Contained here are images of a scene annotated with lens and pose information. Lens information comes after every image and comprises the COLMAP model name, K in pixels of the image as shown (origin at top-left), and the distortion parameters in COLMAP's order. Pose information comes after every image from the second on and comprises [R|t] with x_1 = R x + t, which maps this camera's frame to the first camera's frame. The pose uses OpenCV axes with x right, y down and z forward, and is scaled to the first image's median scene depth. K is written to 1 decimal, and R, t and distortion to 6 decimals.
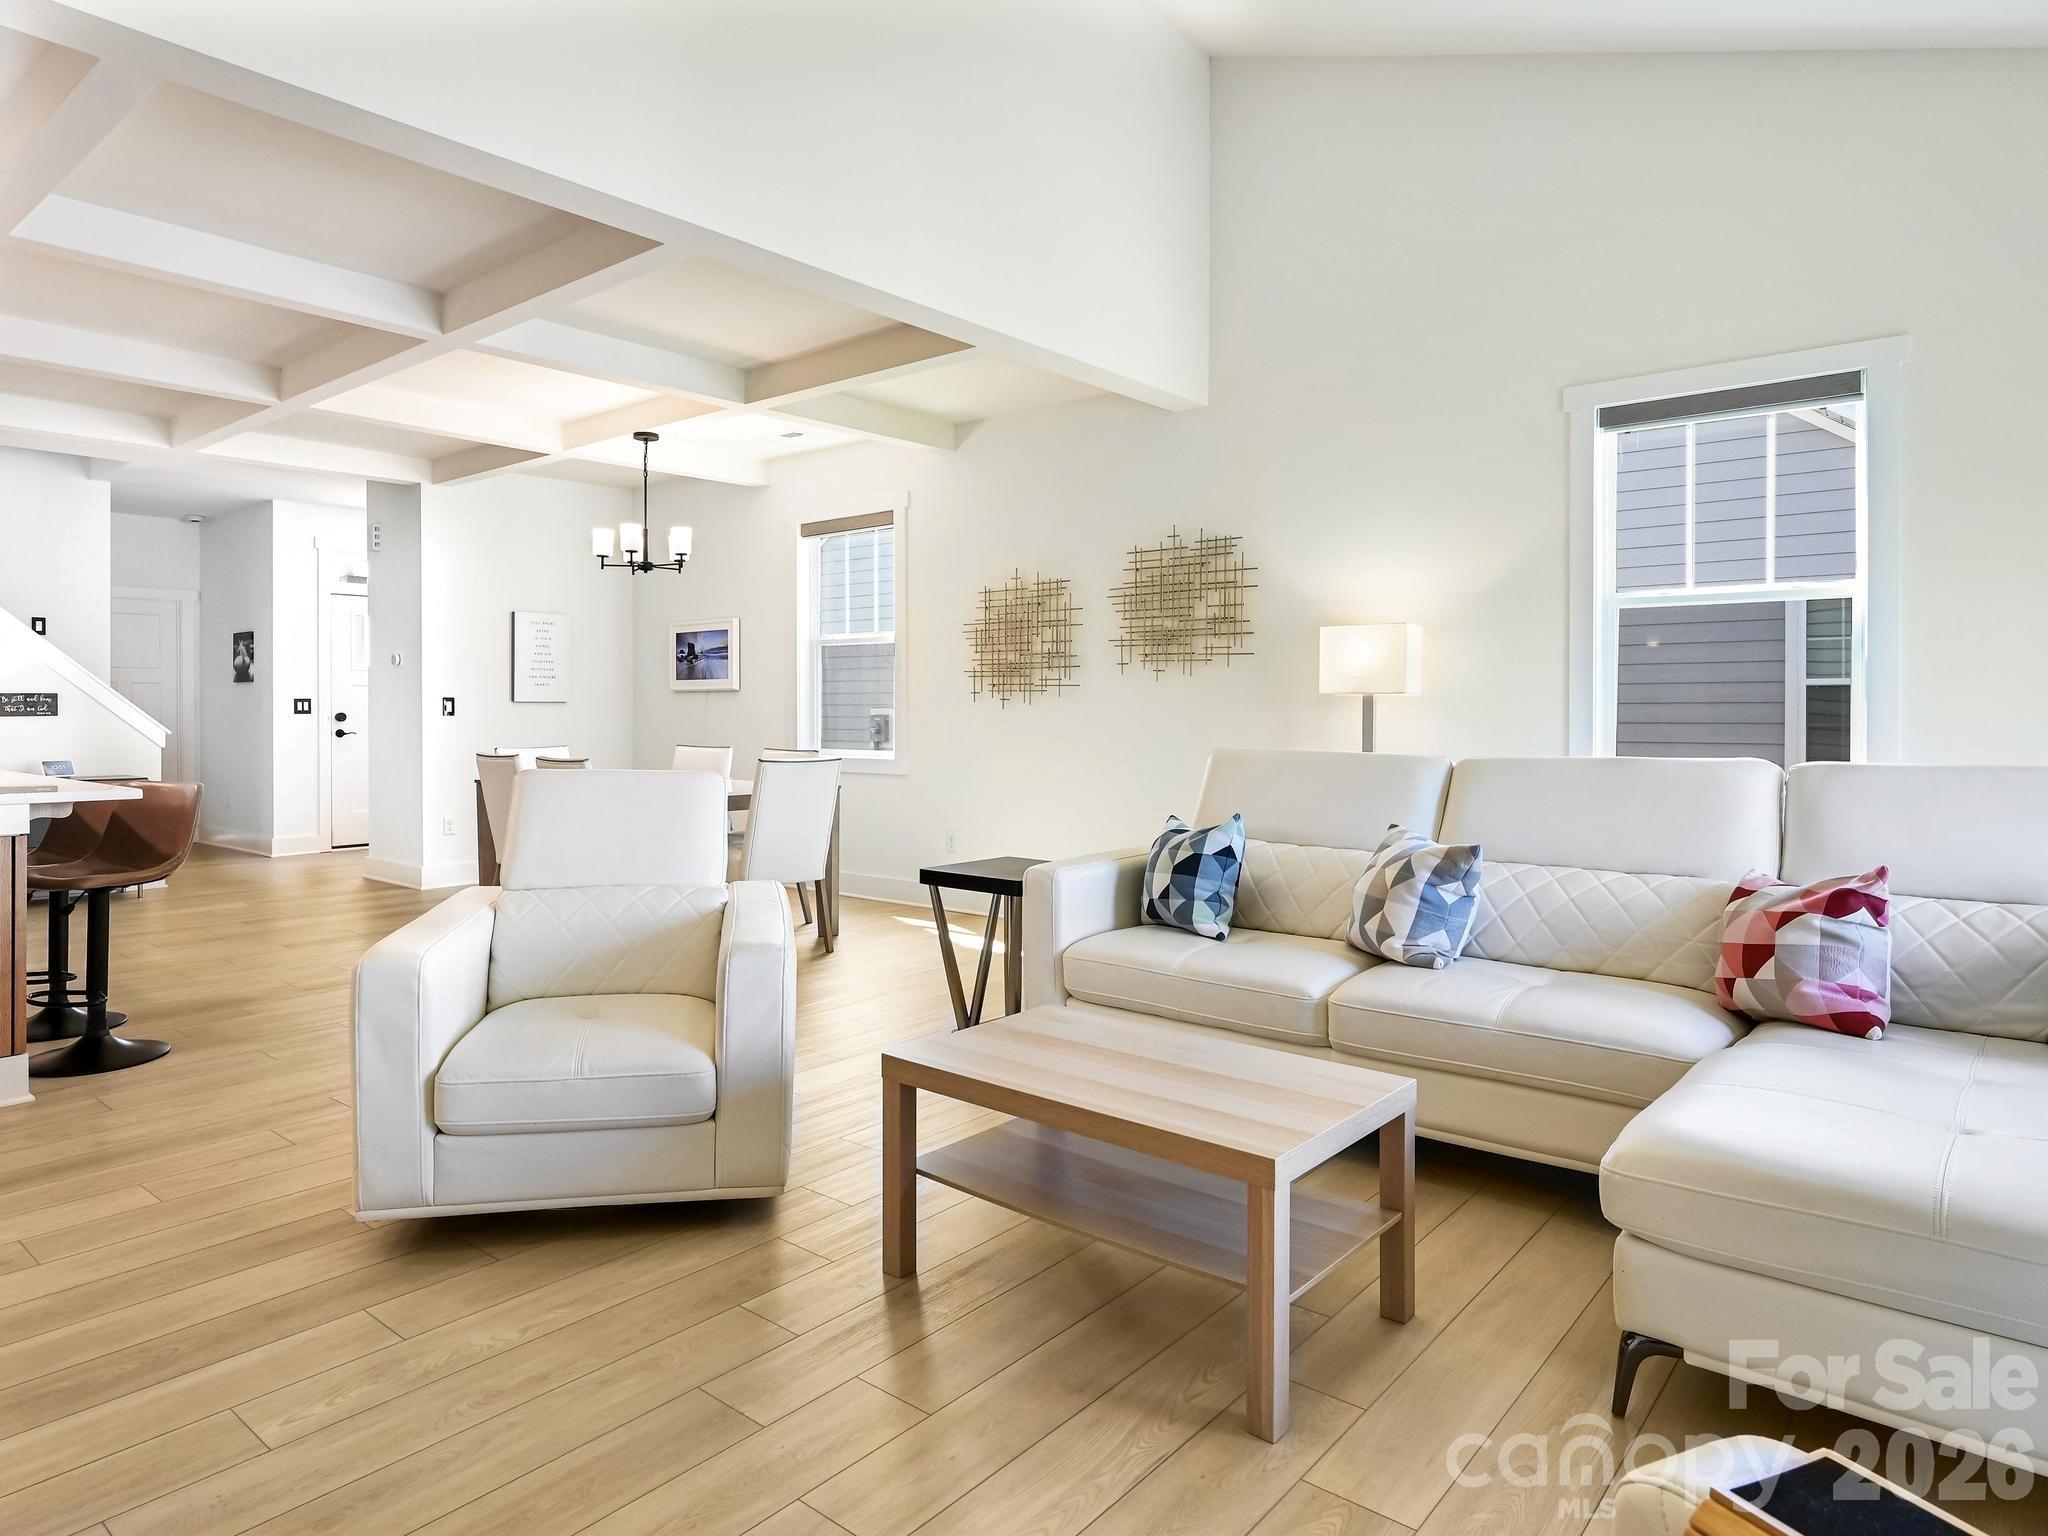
lens RADIAL K [[1235.3, 0, 1013.4], [0, 1235.3, 690.1], [0, 0, 1]] dist [-0.002597, -0.000887]
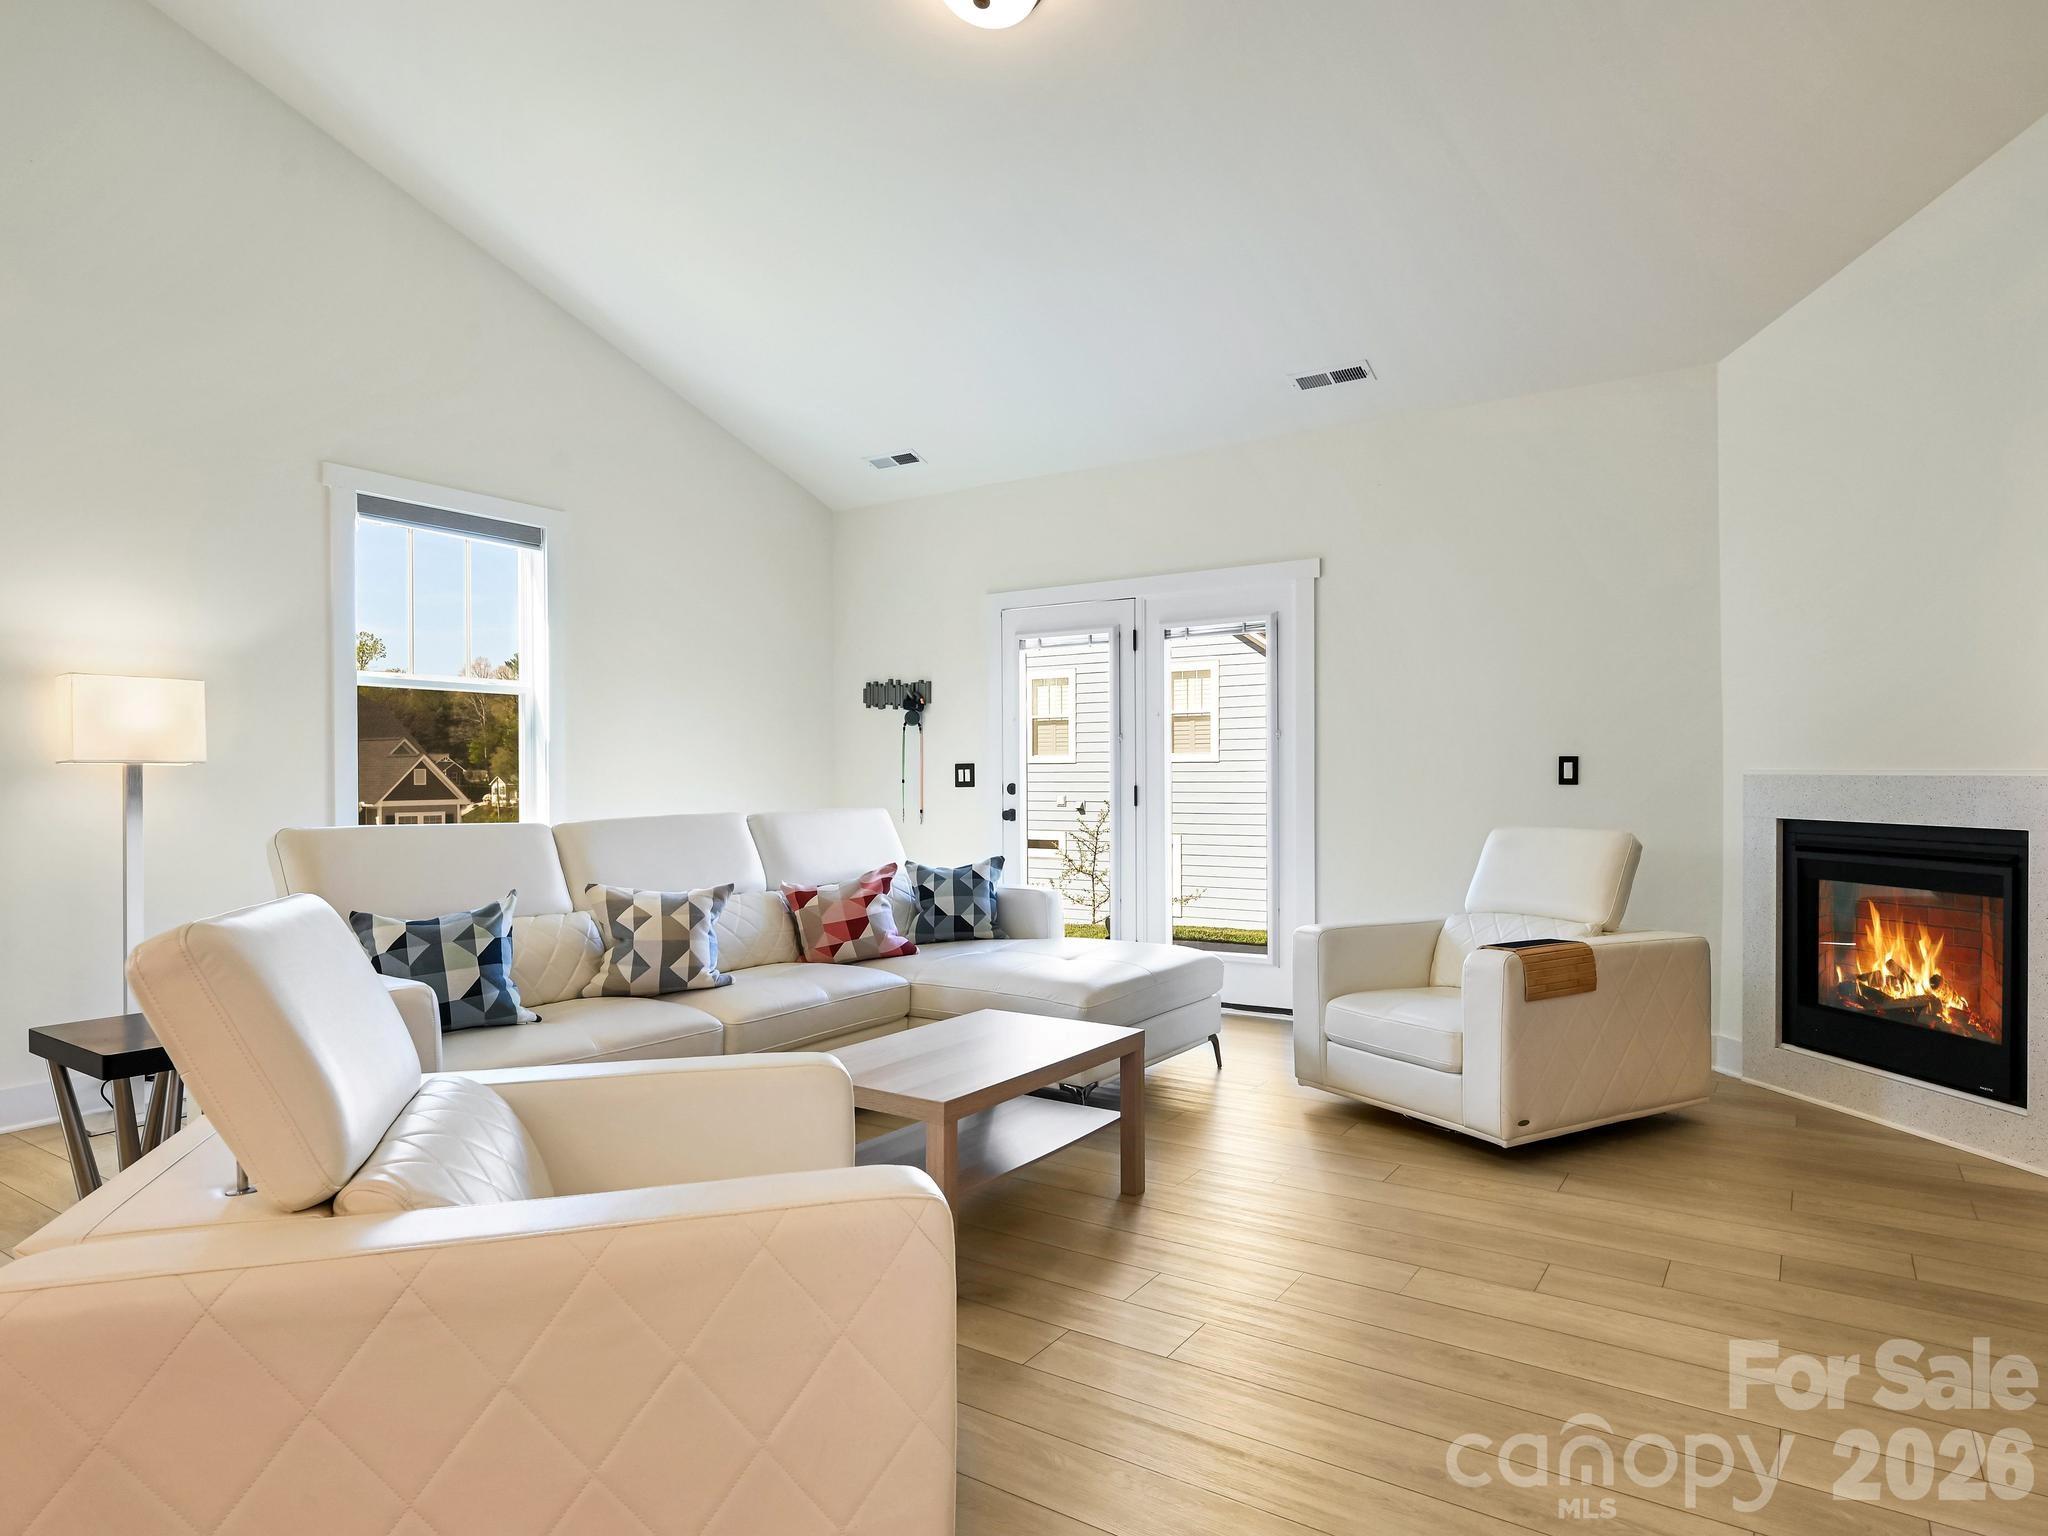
lens RADIAL K [[1196.6, 0, 1024.3], [0, 1196.6, 790.8], [0, 0, 1]] dist [-0.004367, -0.000302]
pose [[-0.113883, -0.009889, 0.993445, -0.479999], [-0.009188, 0.999918, 0.008900, 0.007523], [-0.993452, -0.008114, -0.113964, 0.446750]]
